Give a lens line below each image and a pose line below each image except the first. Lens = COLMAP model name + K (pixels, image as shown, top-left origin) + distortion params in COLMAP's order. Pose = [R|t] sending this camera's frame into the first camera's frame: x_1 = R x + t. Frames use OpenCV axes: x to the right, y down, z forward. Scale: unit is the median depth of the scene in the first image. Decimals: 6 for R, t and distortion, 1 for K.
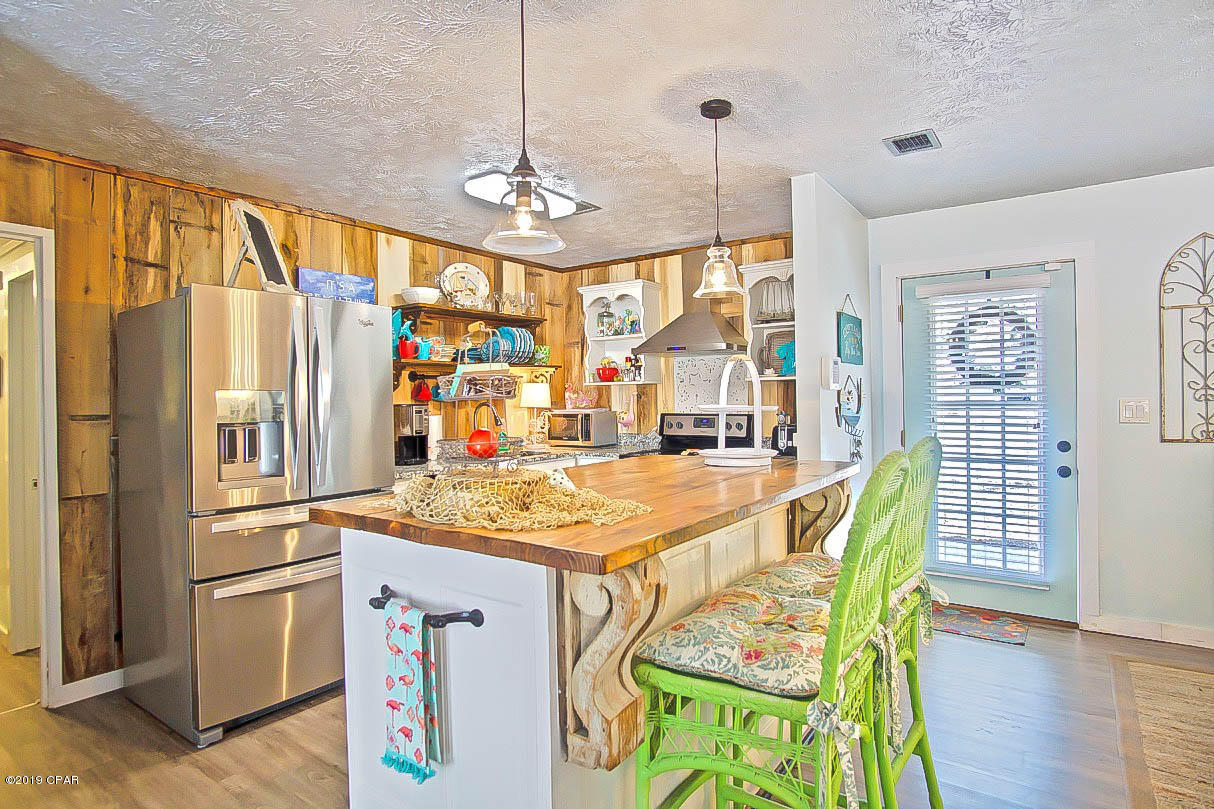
lens RADIAL K [[651.8, 0, 601.9], [0, 651.8, 400.4], [0, 0, 1]] dist [-0.034045, 0.009287]
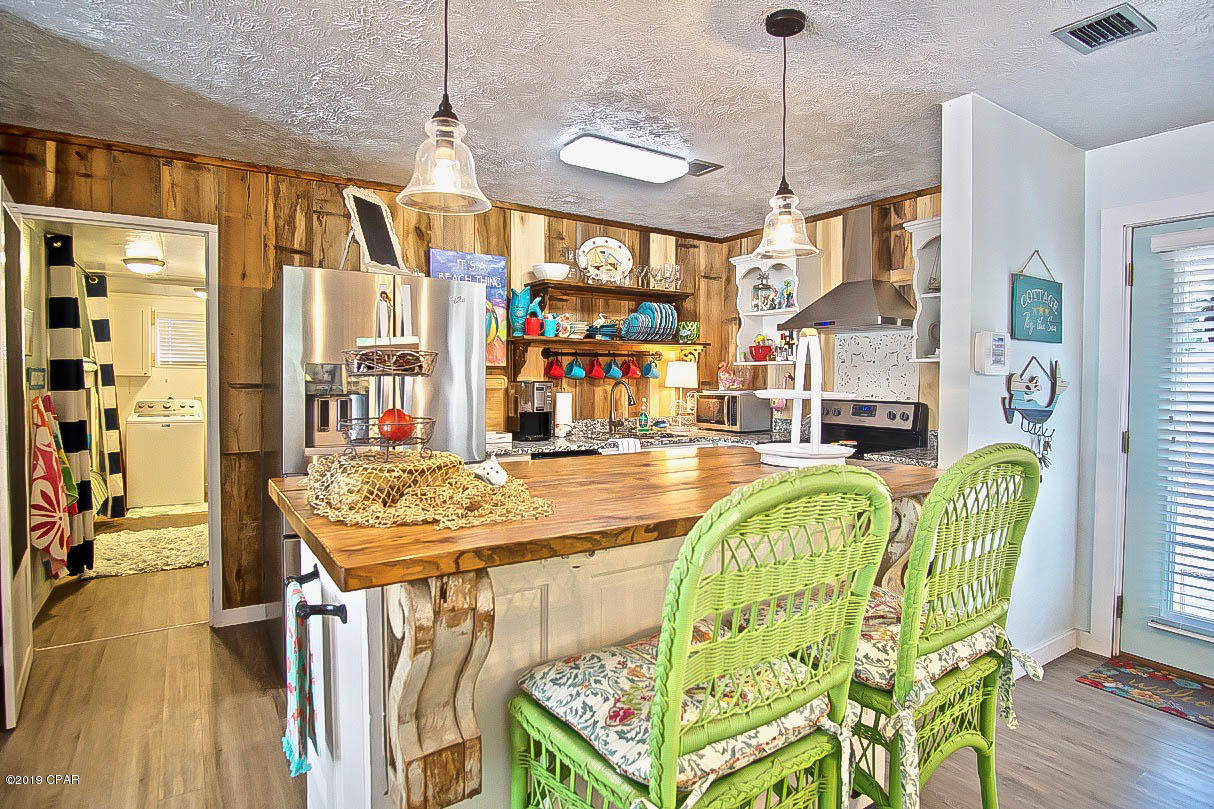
lens RADIAL K [[651.8, 0, 603.5], [0, 651.8, 399.6], [0, 0, 1]] dist [-0.034045, 0.009287]
pose [[0.934395, 0.033209, -0.354688, 0.147848], [-0.022141, 0.999134, 0.035218, -0.002692], [0.355550, -0.025054, 0.934321, 0.087800]]
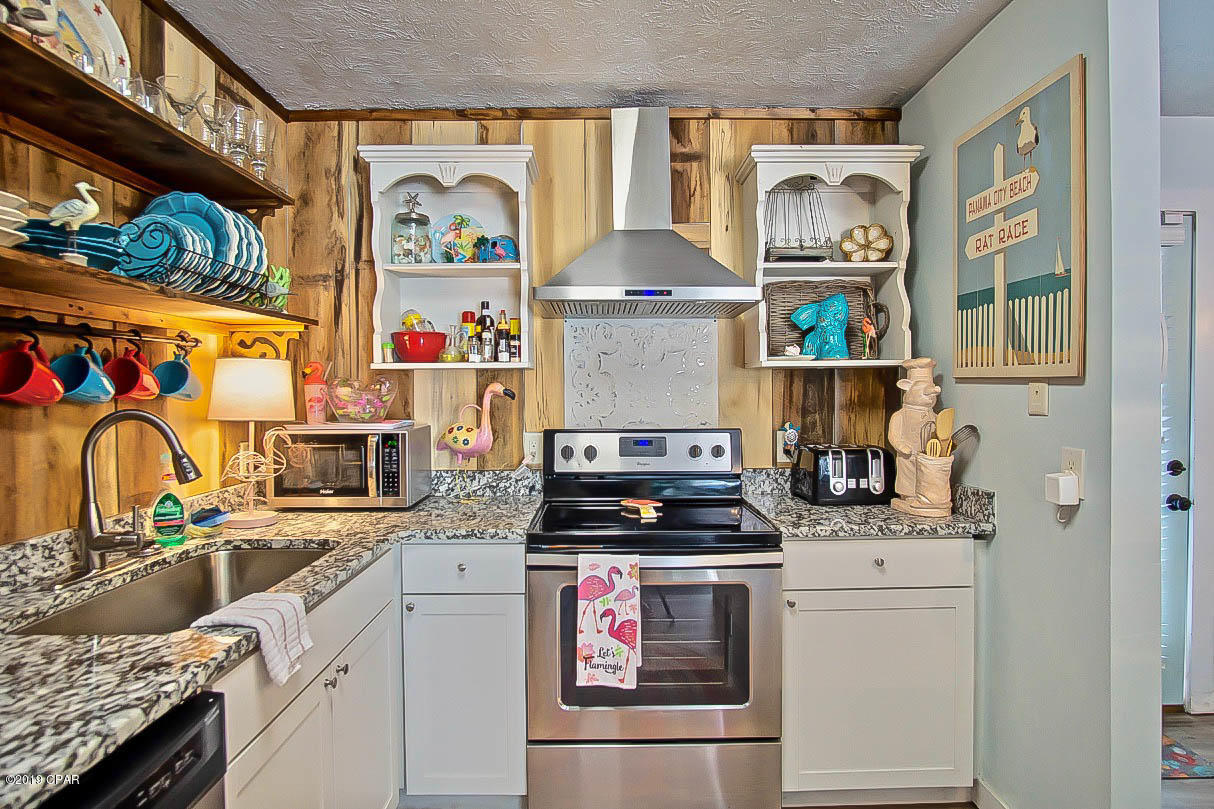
lens RADIAL K [[651.8, 0, 600.0], [0, 651.8, 398.5], [0, 0, 1]] dist [-0.034045, 0.009287]
pose [[0.805898, 0.003067, 0.592047, -0.188718], [-0.003576, 0.999994, -0.000313, -0.003512], [-0.592044, -0.001865, 0.805904, 0.640253]]
